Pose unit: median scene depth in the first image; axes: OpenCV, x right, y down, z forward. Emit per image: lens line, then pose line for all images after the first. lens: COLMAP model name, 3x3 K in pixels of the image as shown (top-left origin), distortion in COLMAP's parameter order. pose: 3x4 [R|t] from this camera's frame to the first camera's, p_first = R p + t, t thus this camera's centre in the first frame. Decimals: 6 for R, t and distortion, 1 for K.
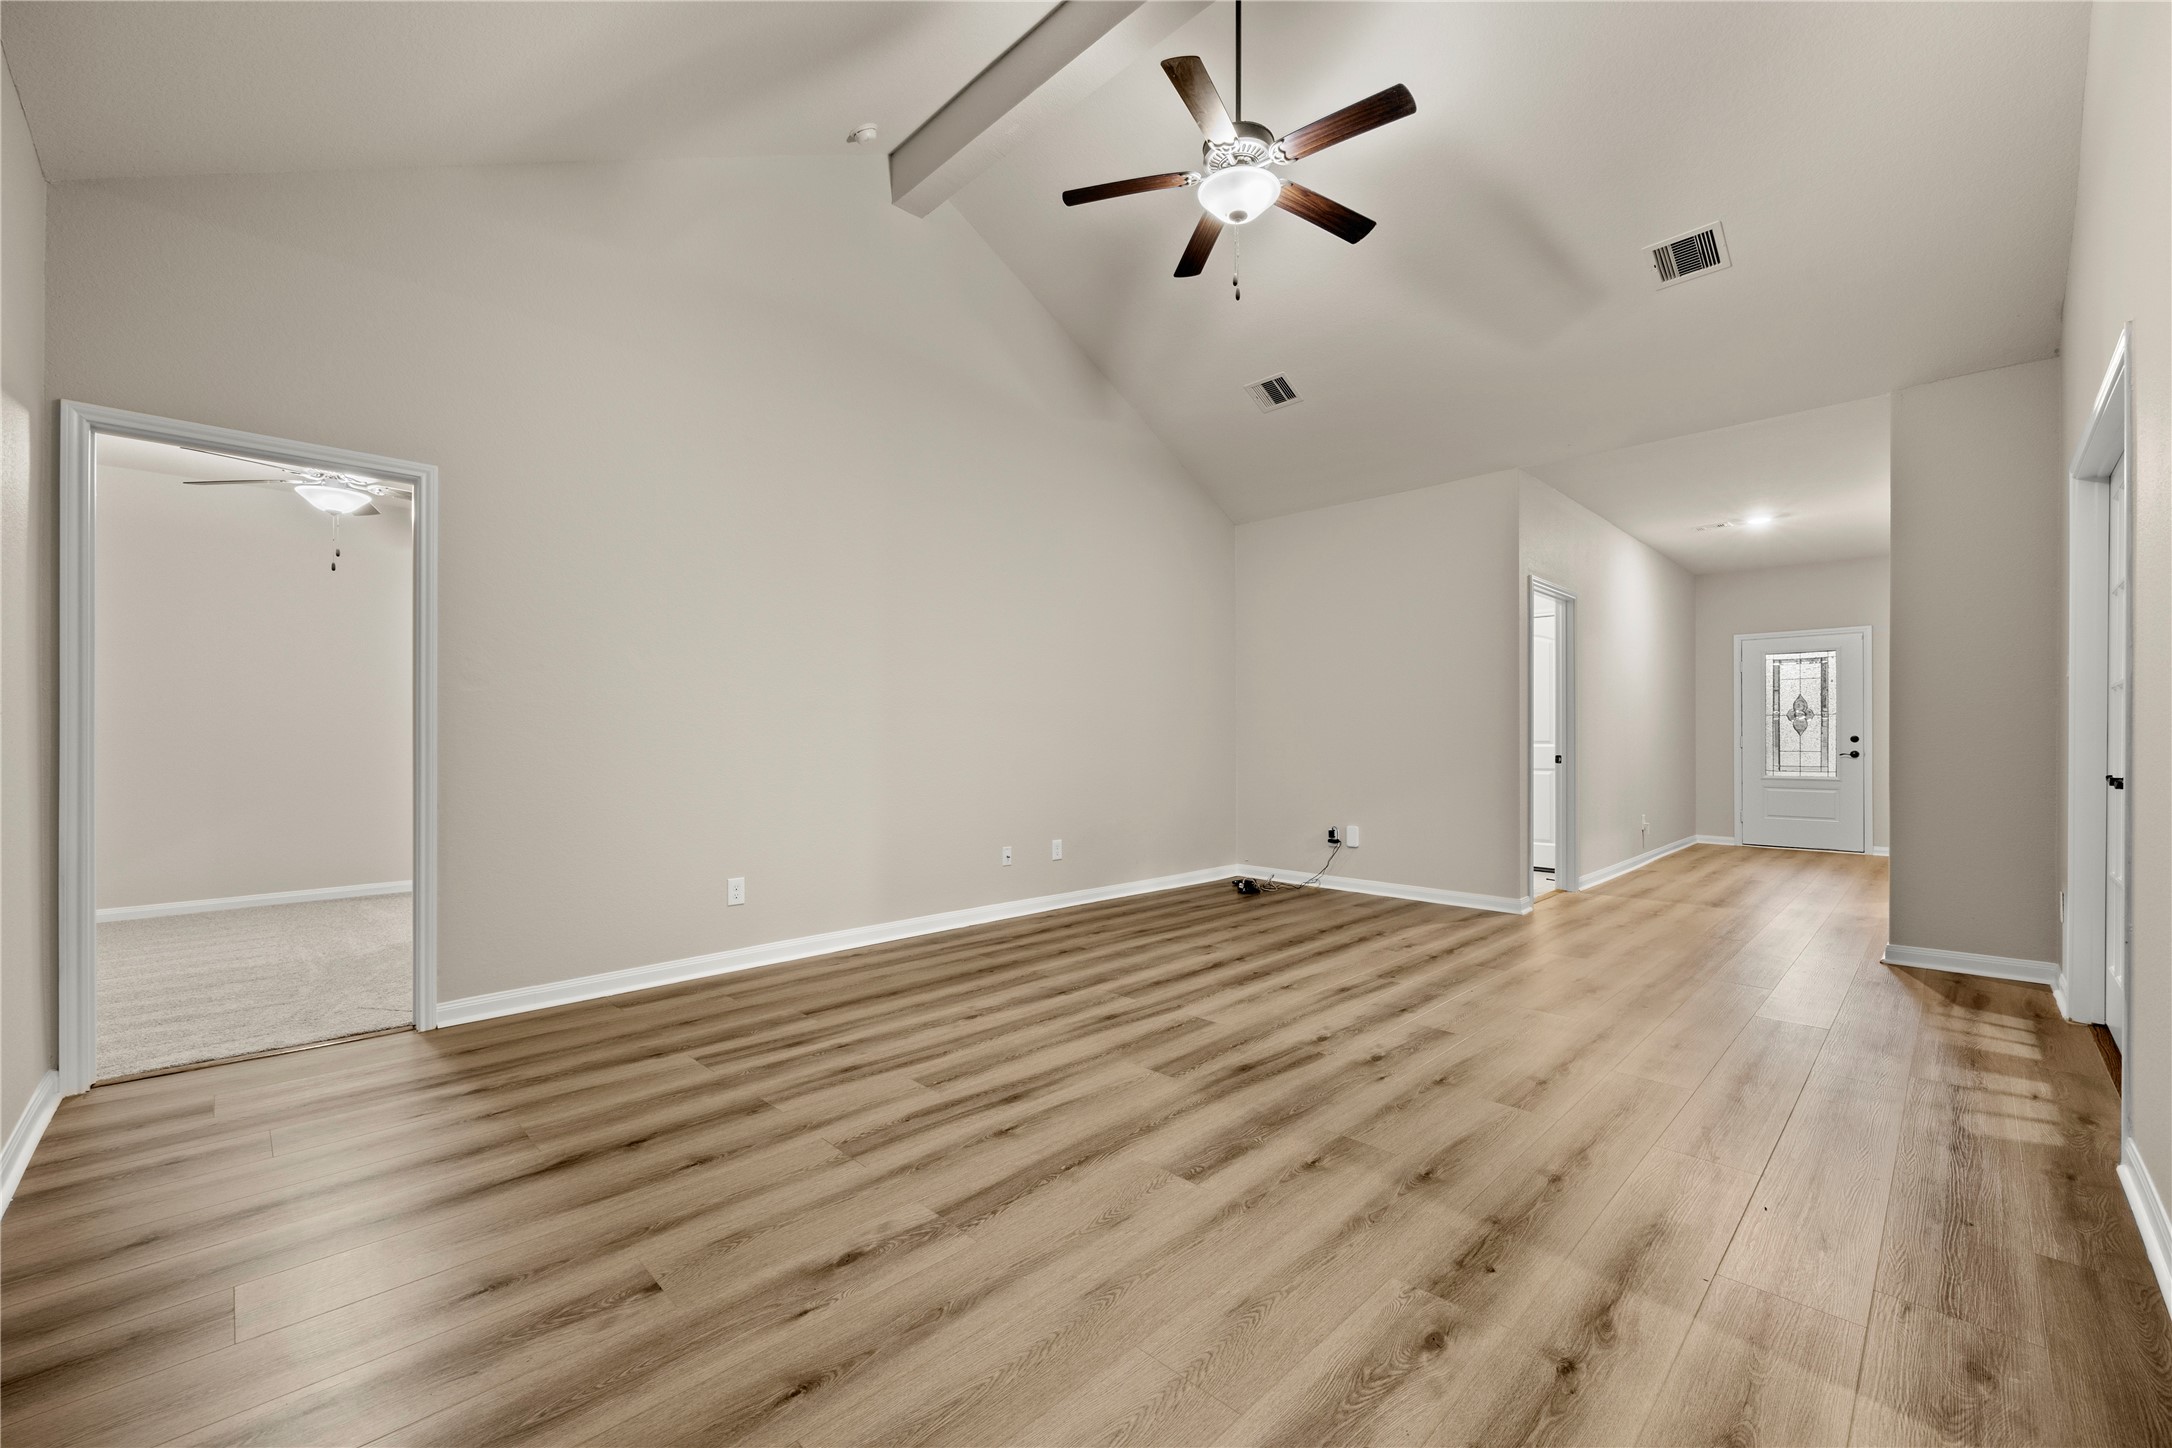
lens RADIAL K [[871.5, 0, 1102.3], [0, 871.5, 730.1], [0, 0, 1]] dist [-0.007250, 0.002309]
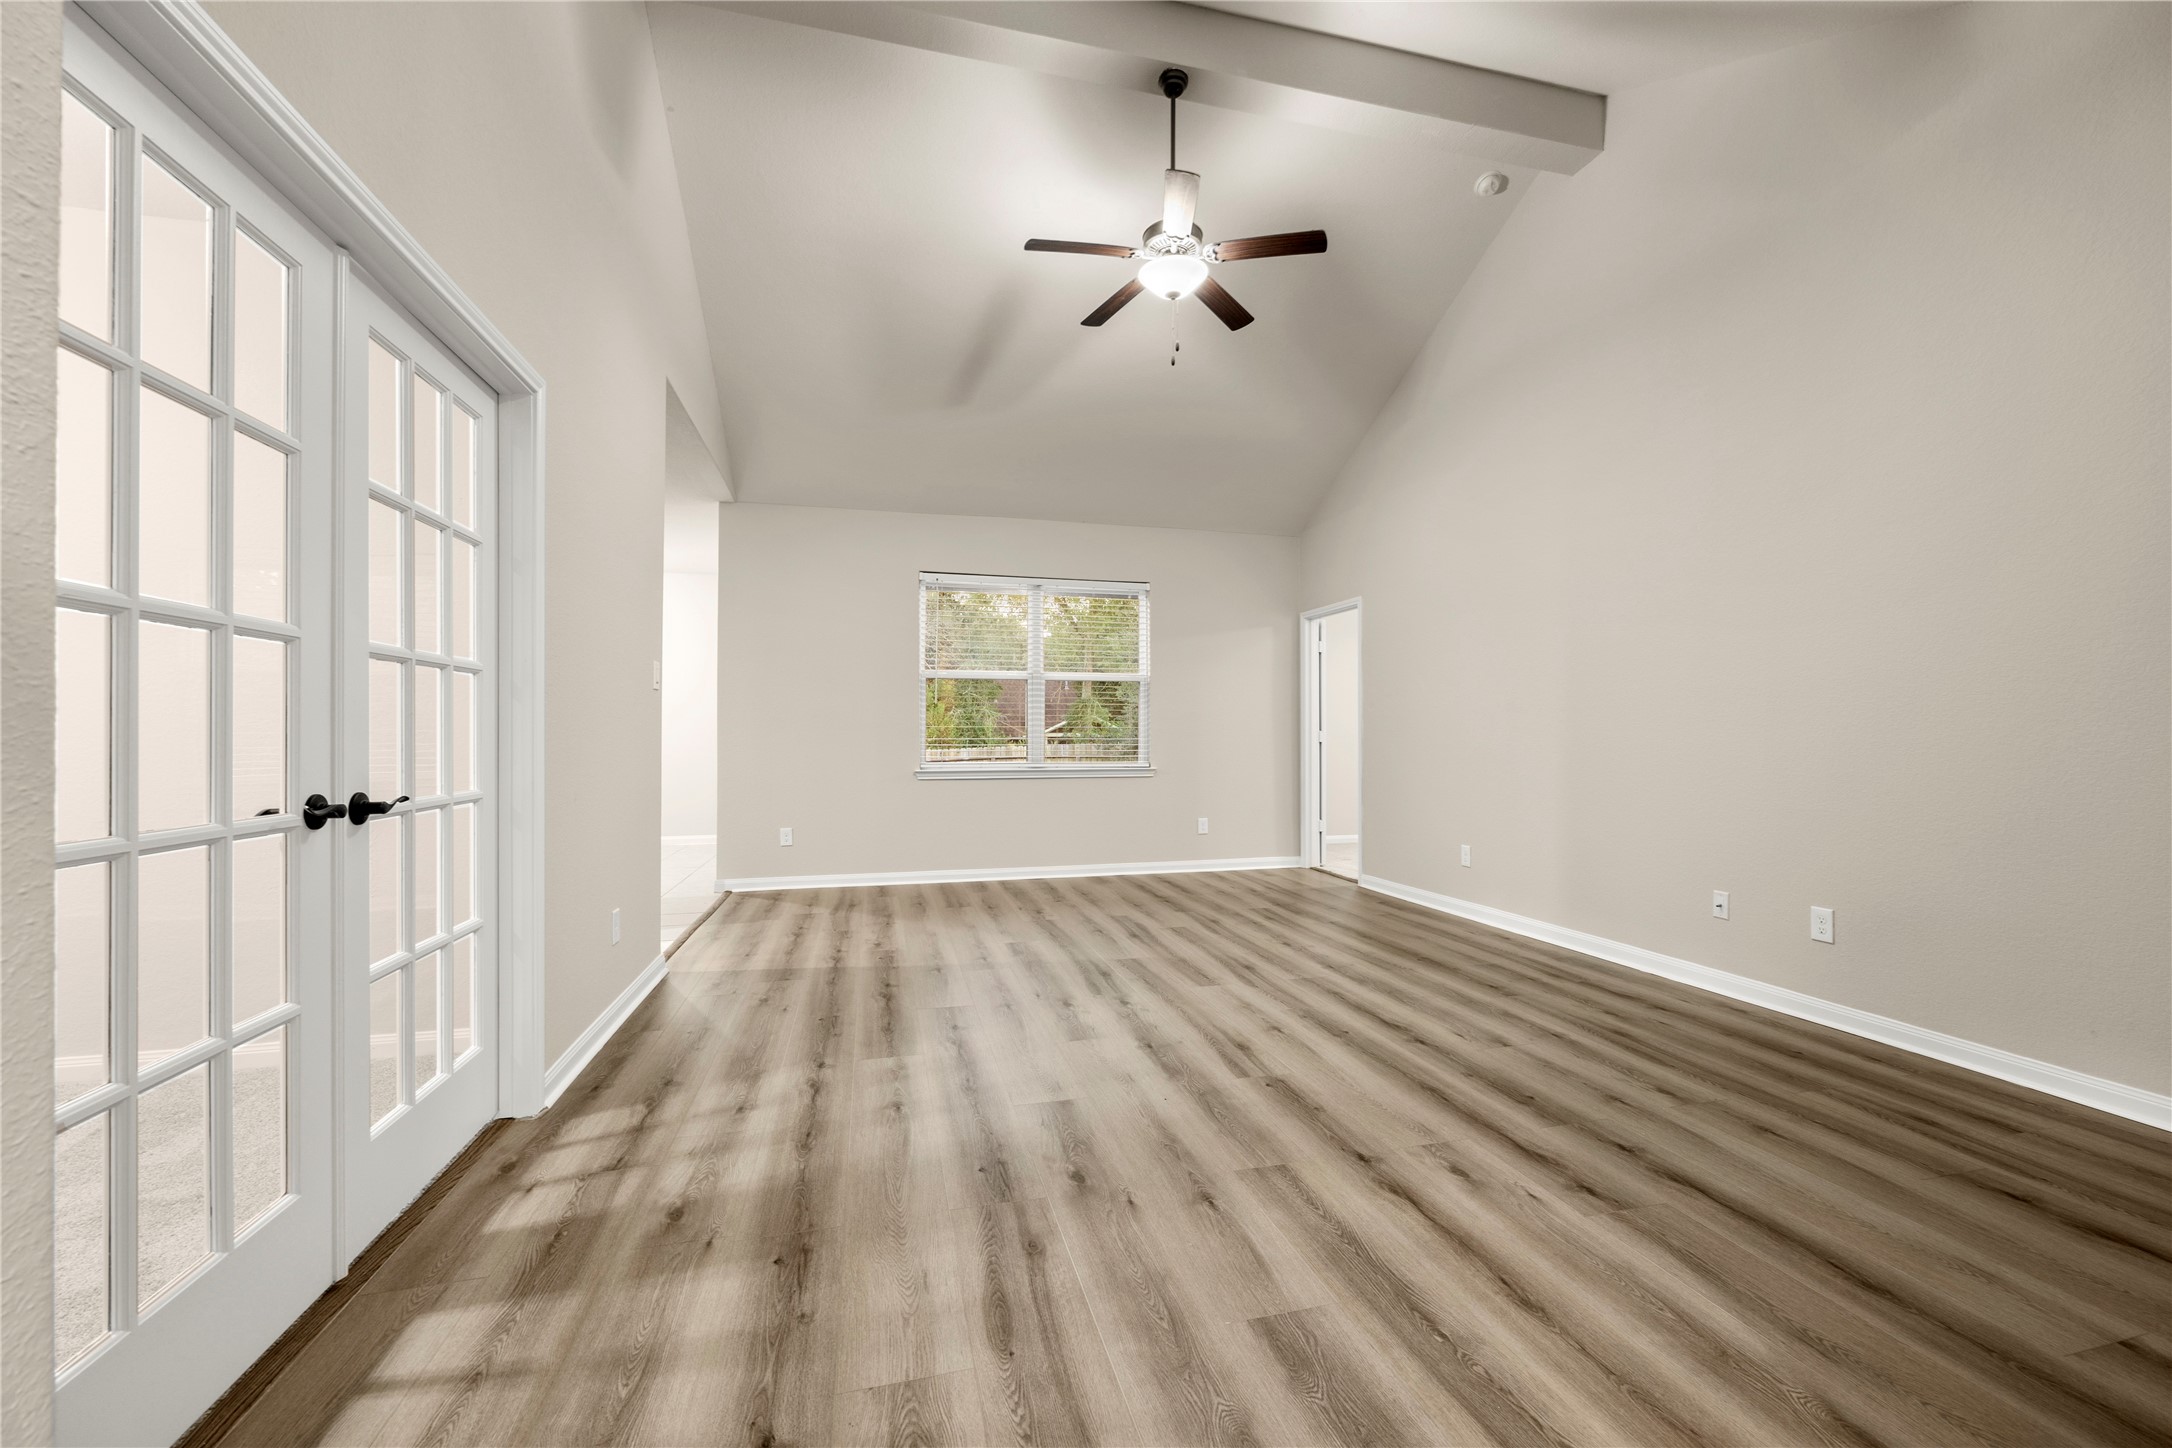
lens RADIAL K [[871.5, 0, 1096.7], [0, 871.5, 727.3], [0, 0, 1]] dist [-0.007250, 0.002309]
pose [[-0.510685, -0.007543, -0.859735, 1.128803], [0.010315, 0.999836, -0.014899, 0.011350], [0.859706, -0.016476, -0.510523, 1.402402]]
